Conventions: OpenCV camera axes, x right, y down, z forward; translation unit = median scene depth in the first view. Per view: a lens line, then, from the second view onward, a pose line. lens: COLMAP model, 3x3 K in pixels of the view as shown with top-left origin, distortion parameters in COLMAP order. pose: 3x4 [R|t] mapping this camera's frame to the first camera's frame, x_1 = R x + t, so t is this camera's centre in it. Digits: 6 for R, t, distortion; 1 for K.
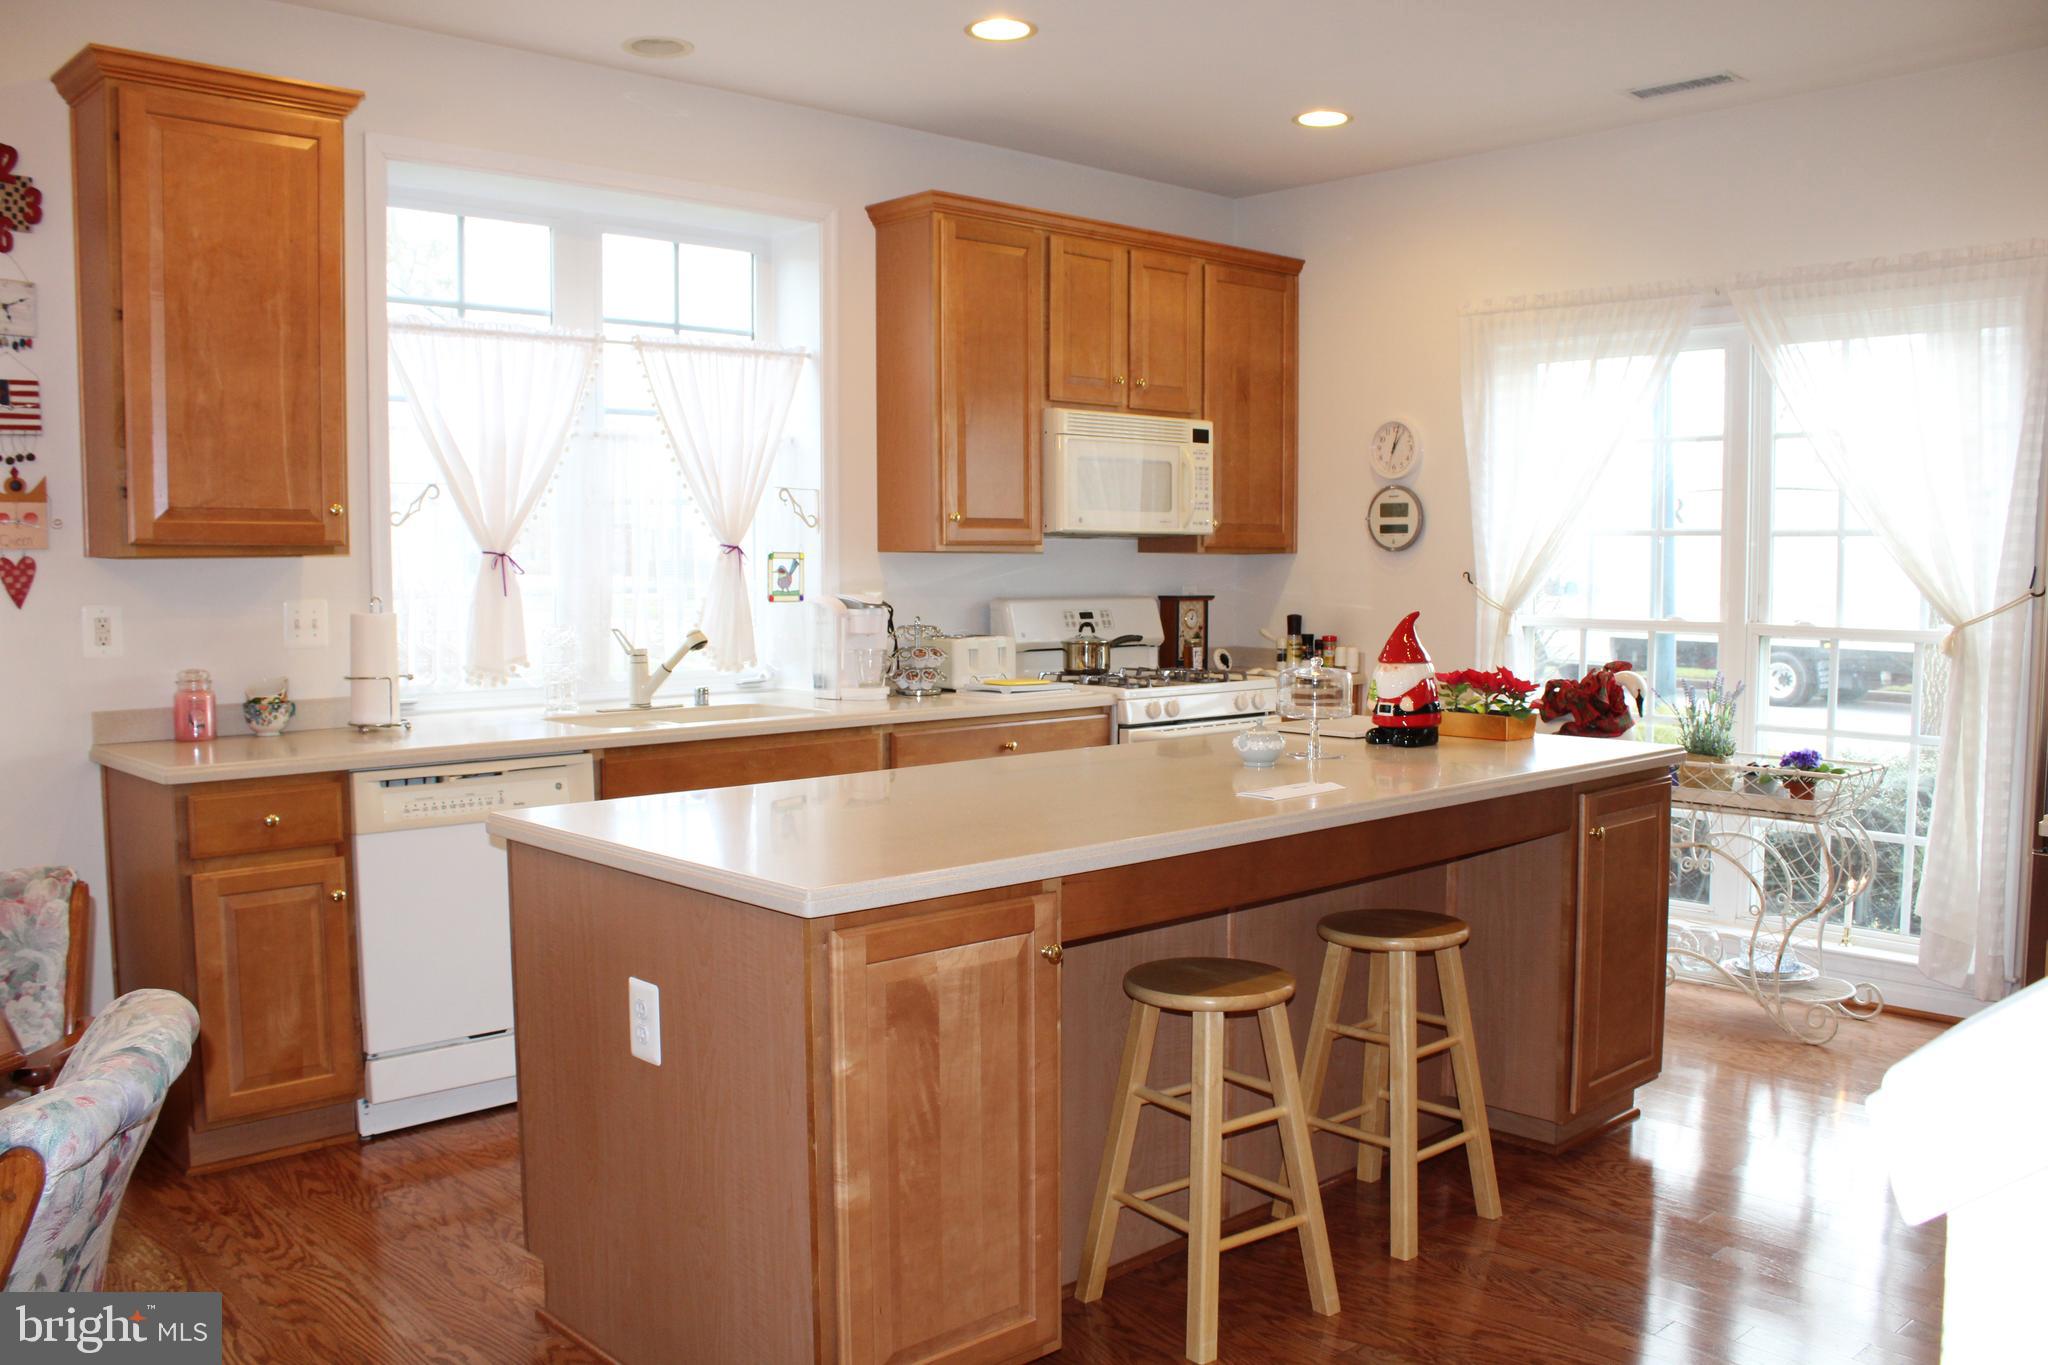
lens RADIAL K [[1710.7, 0, 1024.0], [0, 1710.7, 682.5], [0, 0, 1]] dist [-0.173028, 0.164901]
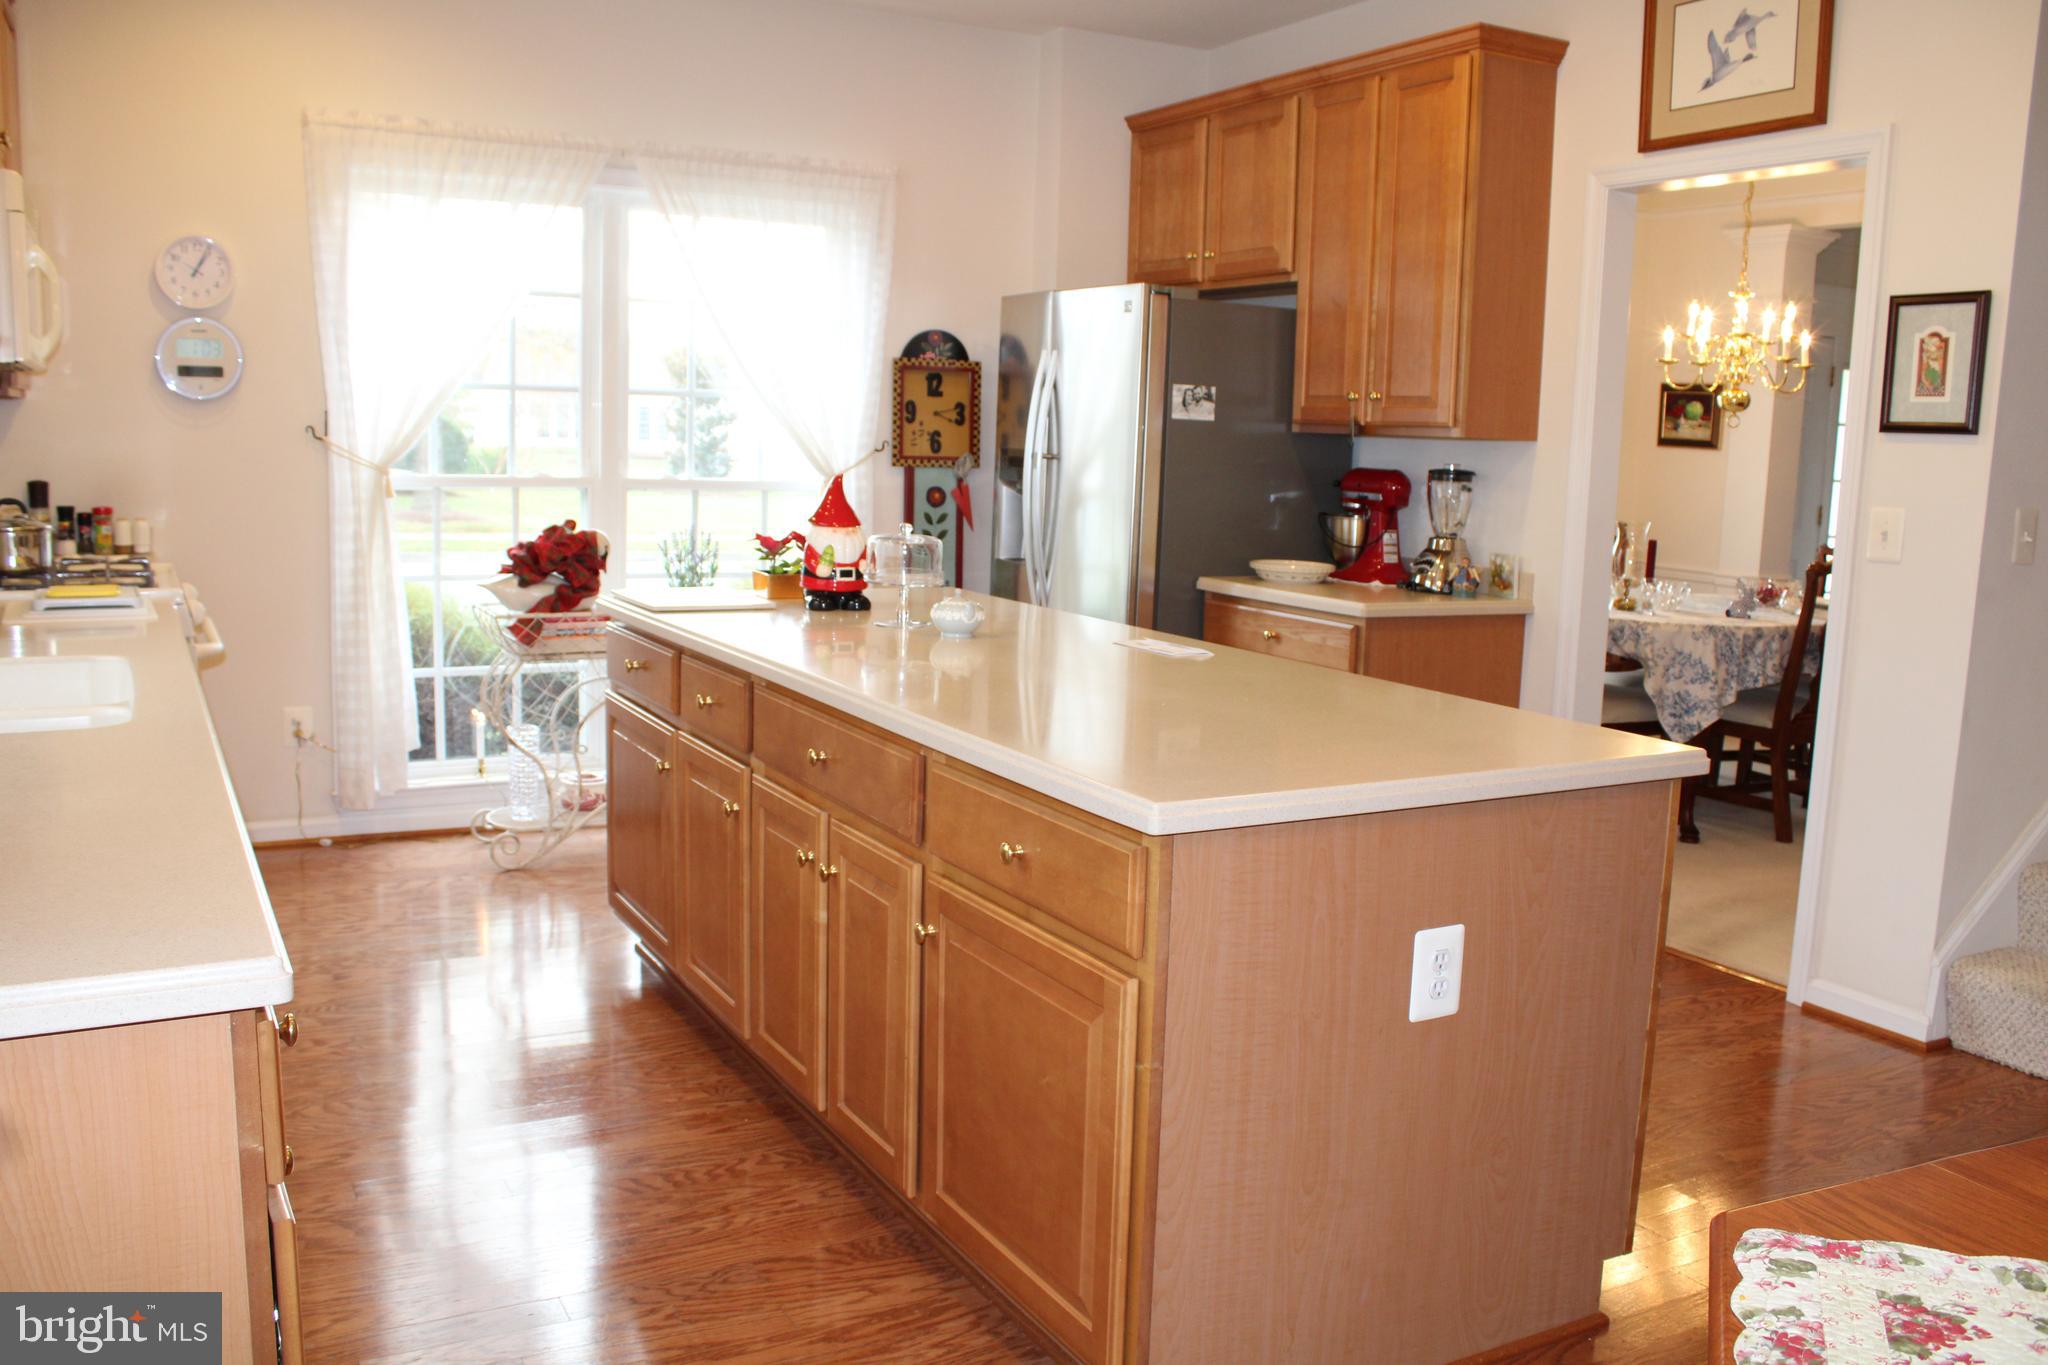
lens RADIAL K [[1710.7, 0, 1024.0], [0, 1710.7, 682.5], [0, 0, 1]] dist [-0.173028, 0.164901]
pose [[0.234351, -0.130357, 0.963372, -0.540520], [0.038580, 0.991435, 0.124770, -0.030556], [-0.971386, 0.007927, 0.237373, 0.498628]]
